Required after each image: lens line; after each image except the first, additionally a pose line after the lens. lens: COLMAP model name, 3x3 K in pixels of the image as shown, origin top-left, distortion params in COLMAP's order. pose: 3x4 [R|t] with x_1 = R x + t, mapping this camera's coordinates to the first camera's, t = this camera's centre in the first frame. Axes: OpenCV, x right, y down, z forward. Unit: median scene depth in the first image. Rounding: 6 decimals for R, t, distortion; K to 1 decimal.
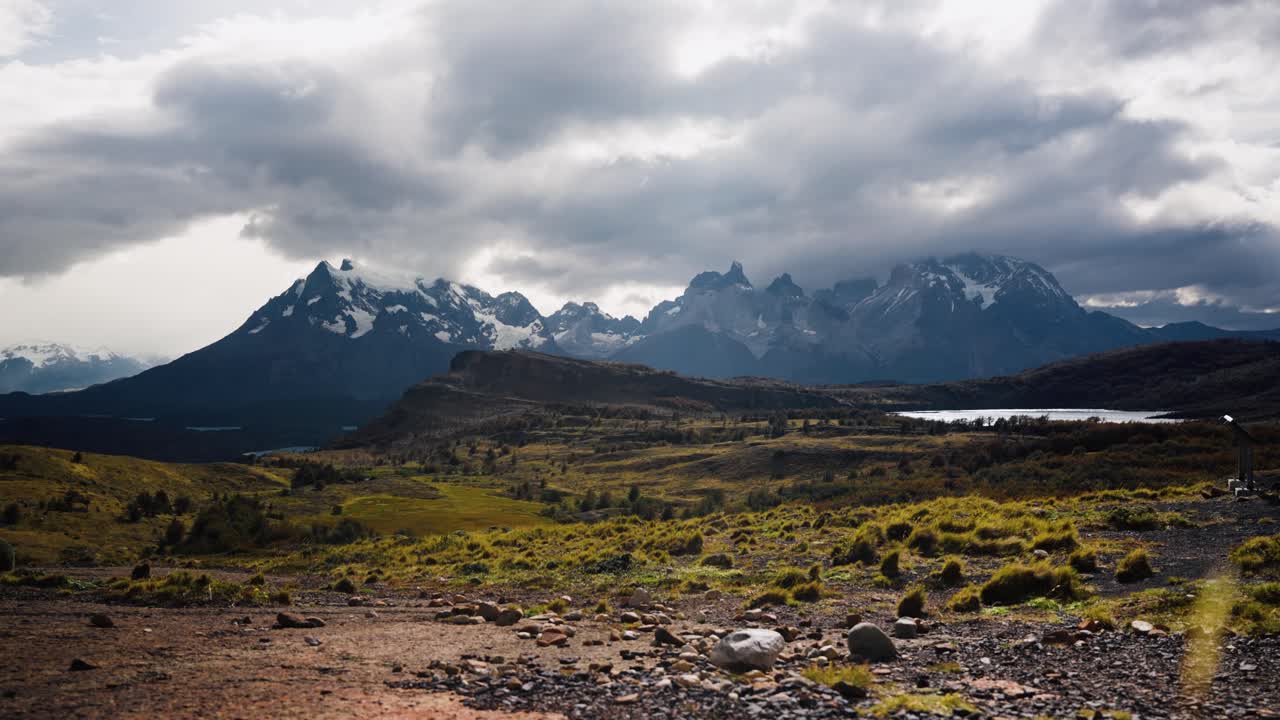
lens RADIAL K [[1676.9, 0, 582.4], [0, 1676.9, 360.1], [0, 0, 1]] dist [0.002973, -0.018953]
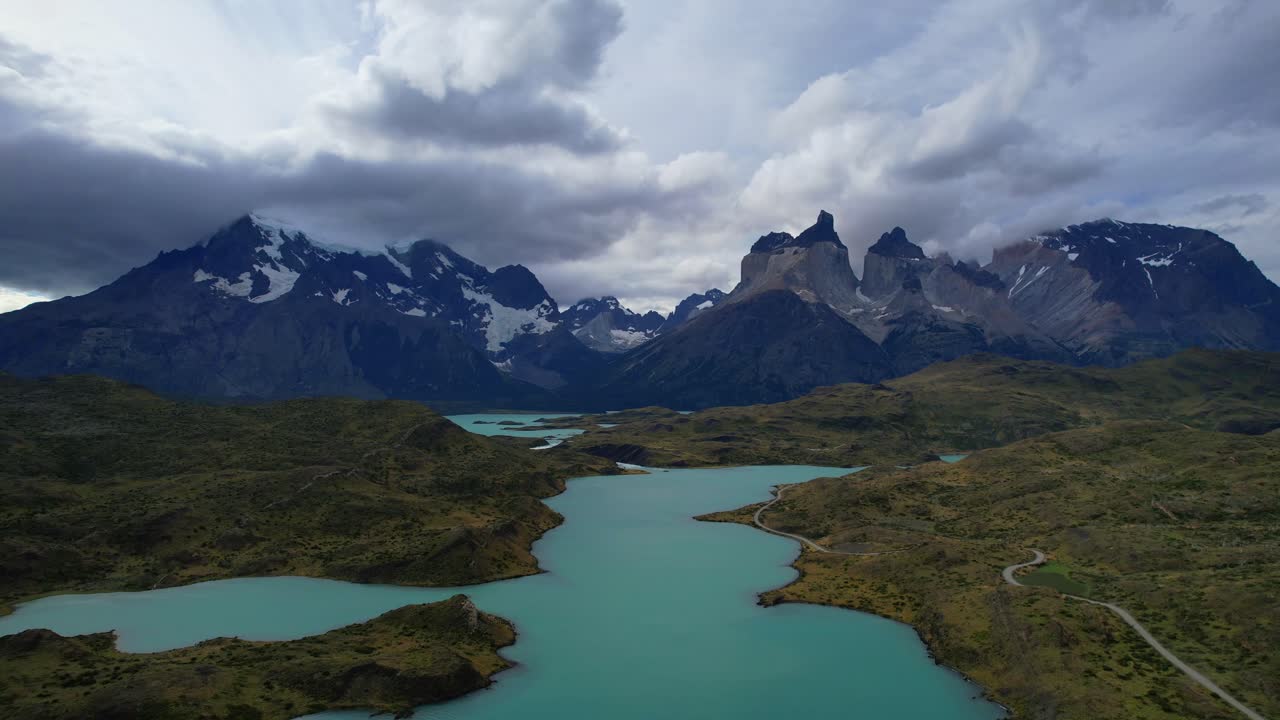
lens RADIAL K [[1676.9, 0, 582.4], [0, 1676.9, 360.1], [0, 0, 1]] dist [0.002973, -0.018953]
pose [[0.999823, 0.016218, -0.009507, -0.002027], [-0.016247, 0.999864, -0.002914, 0.006353], [0.009458, 0.003068, 0.999951, 0.244978]]
